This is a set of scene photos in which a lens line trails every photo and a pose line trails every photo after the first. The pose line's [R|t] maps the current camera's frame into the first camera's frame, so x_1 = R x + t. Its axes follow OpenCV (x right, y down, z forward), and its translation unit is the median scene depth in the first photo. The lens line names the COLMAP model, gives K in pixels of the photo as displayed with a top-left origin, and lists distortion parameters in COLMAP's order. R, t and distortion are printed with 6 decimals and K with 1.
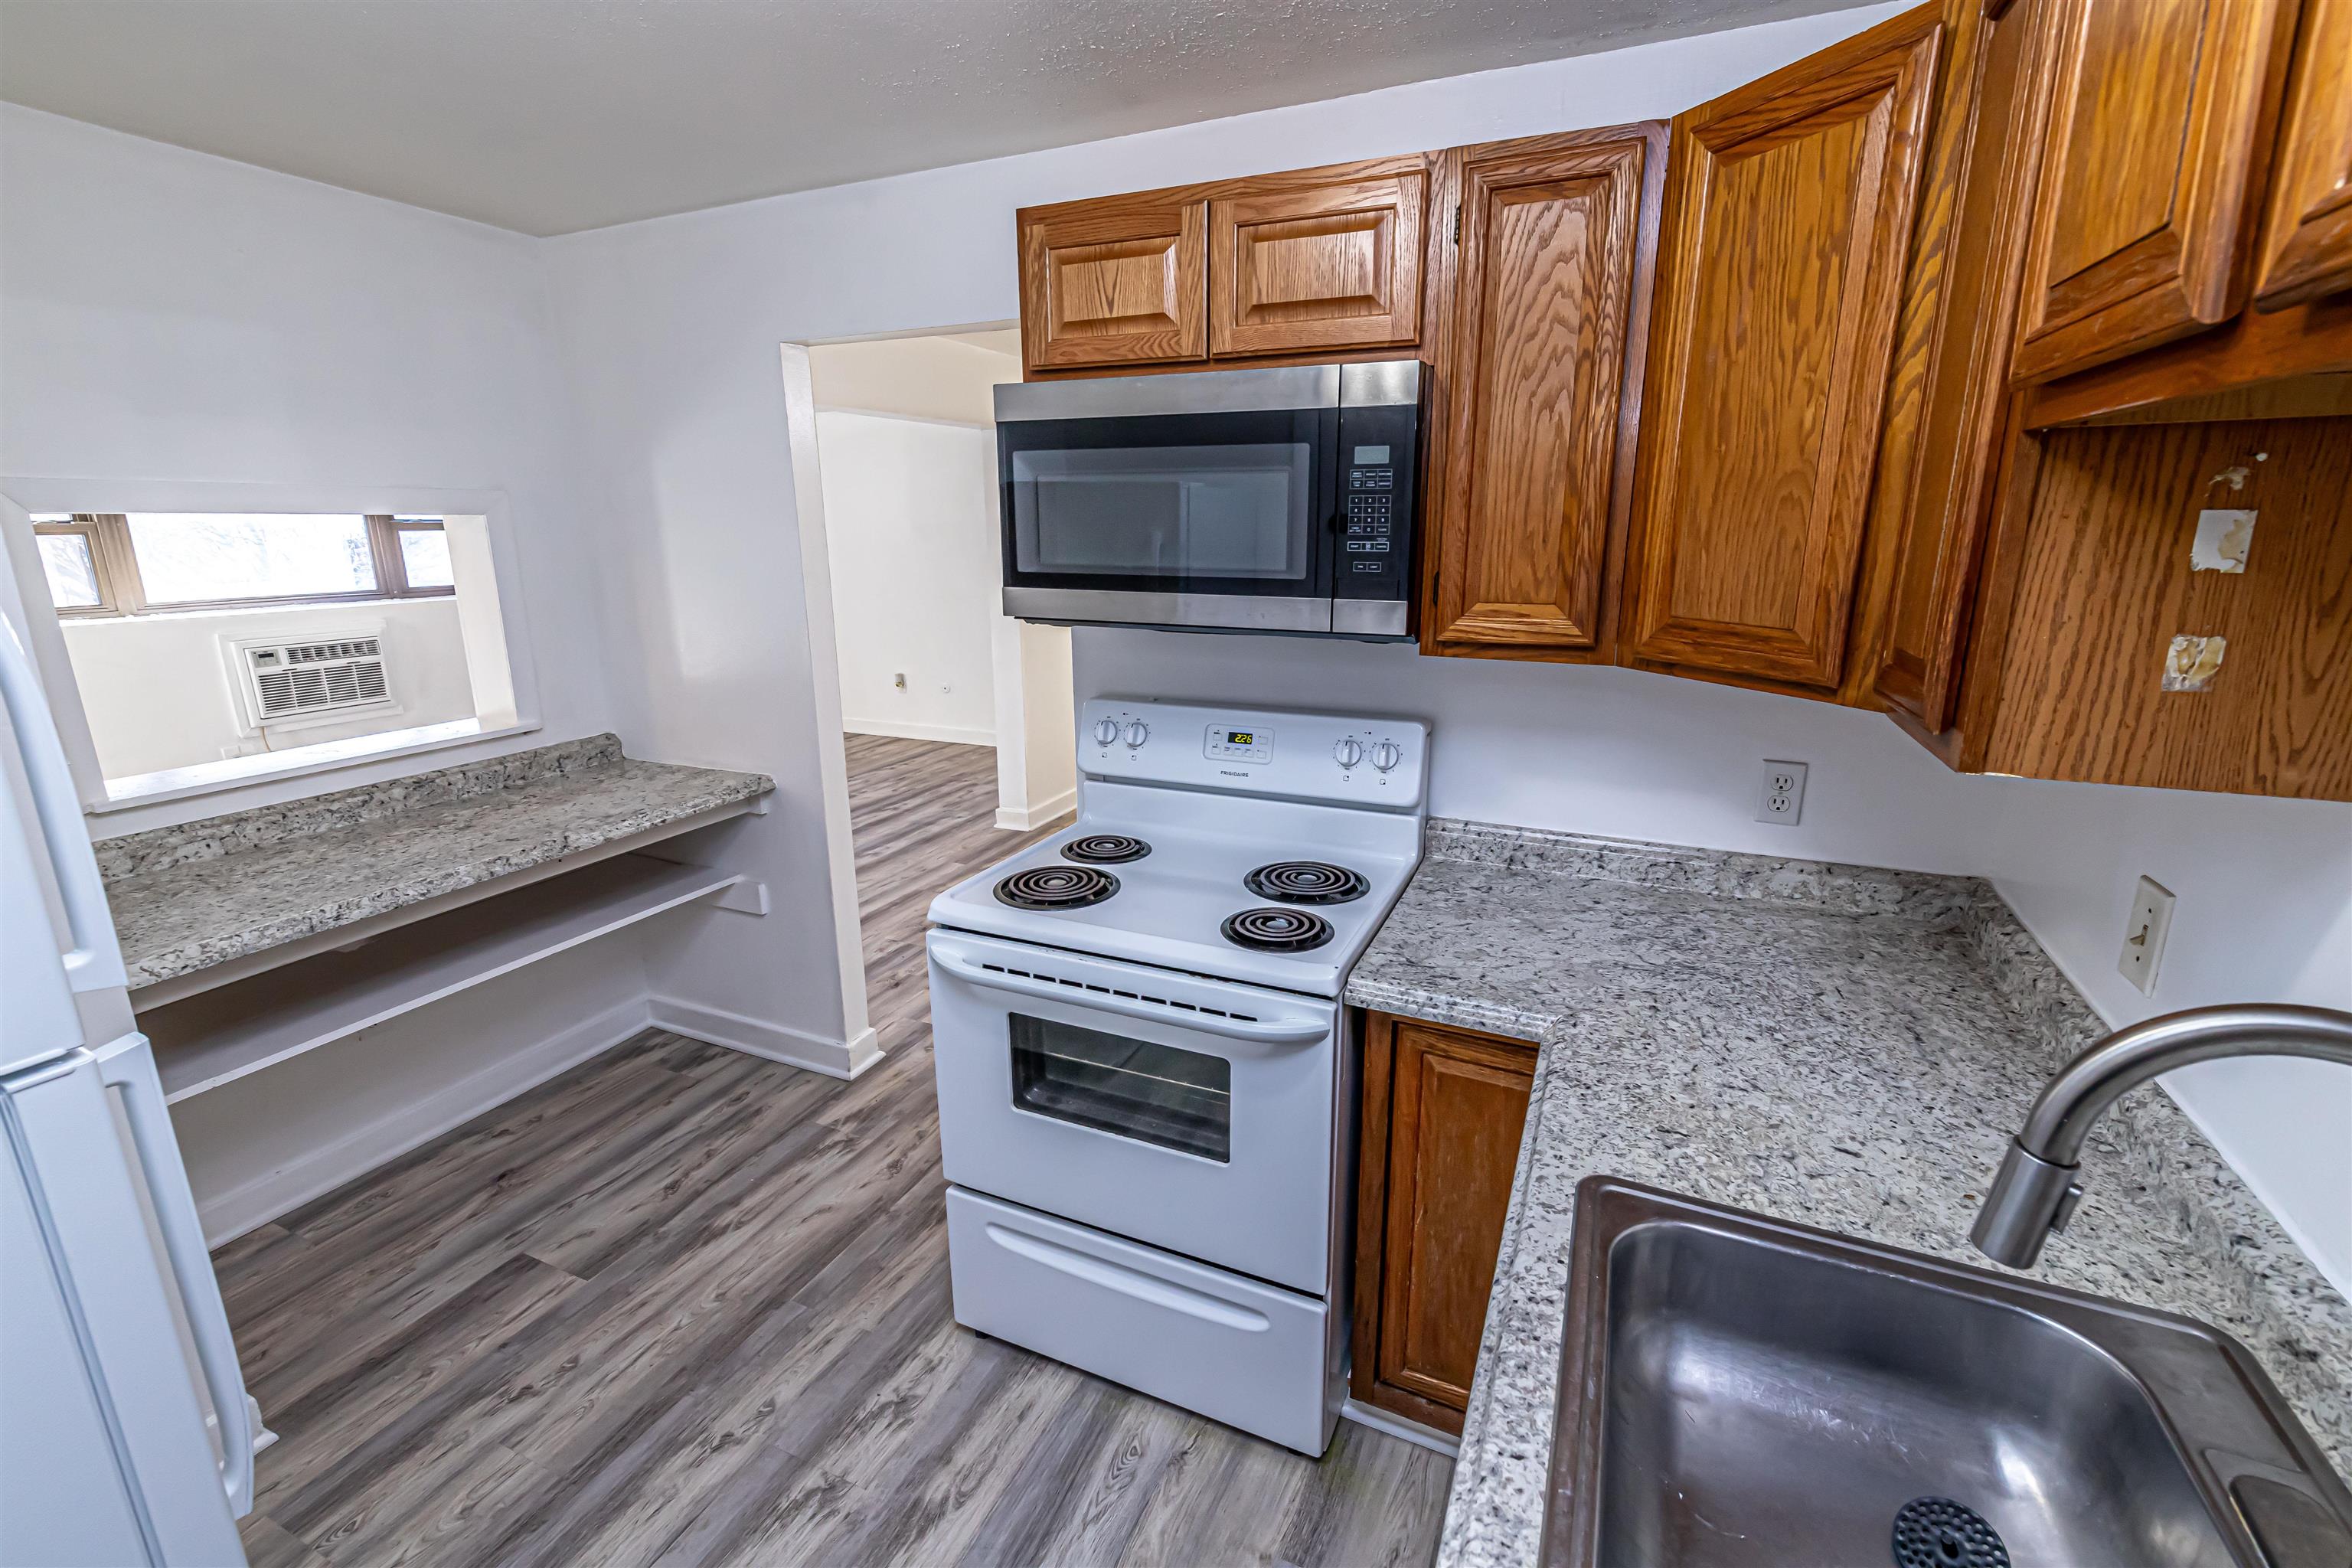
lens RADIAL K [[1054.2, 0, 1233.3], [0, 1054.2, 704.1], [0, 0, 1]] dist [0.002716, -0.001032]
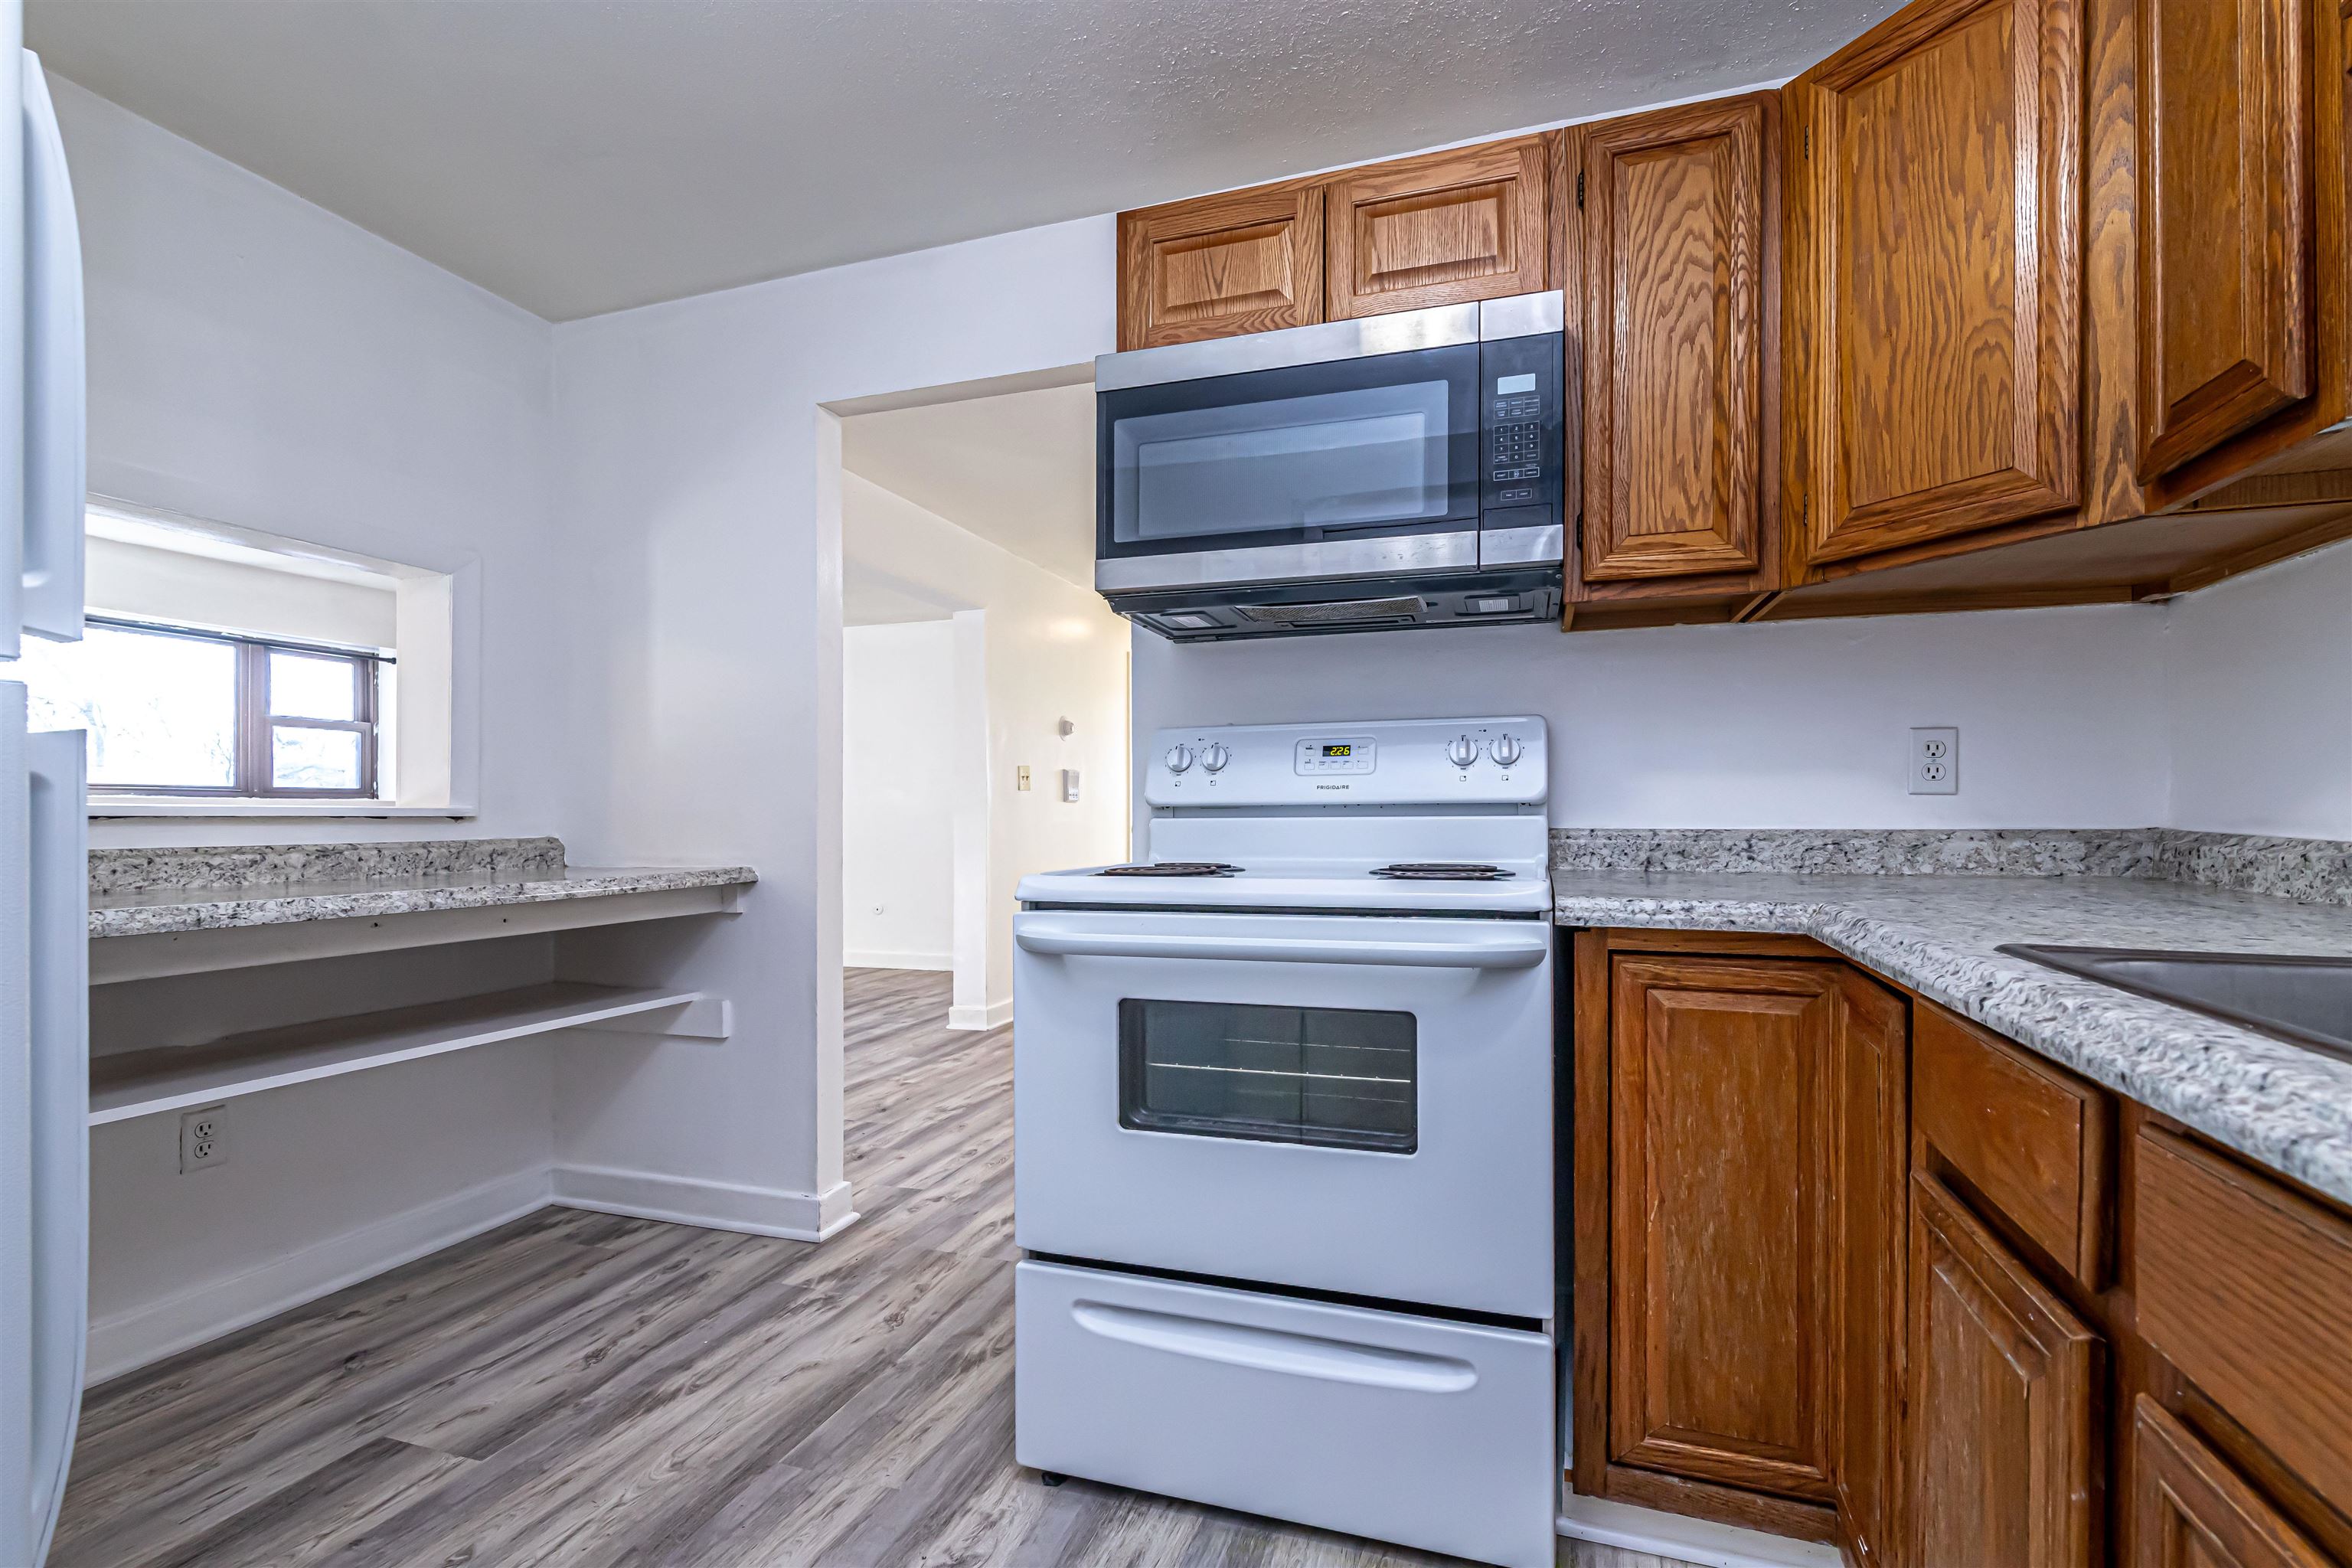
lens RADIAL K [[1054.2, 0, 1251.1], [0, 1054.2, 739.3], [0, 0, 1]] dist [0.002716, -0.001032]
pose [[0.994253, 0.010306, 0.106563, -0.184962], [0.016031, 0.969802, -0.243365, 0.274541], [-0.105853, 0.243674, 0.964063, 0.137719]]
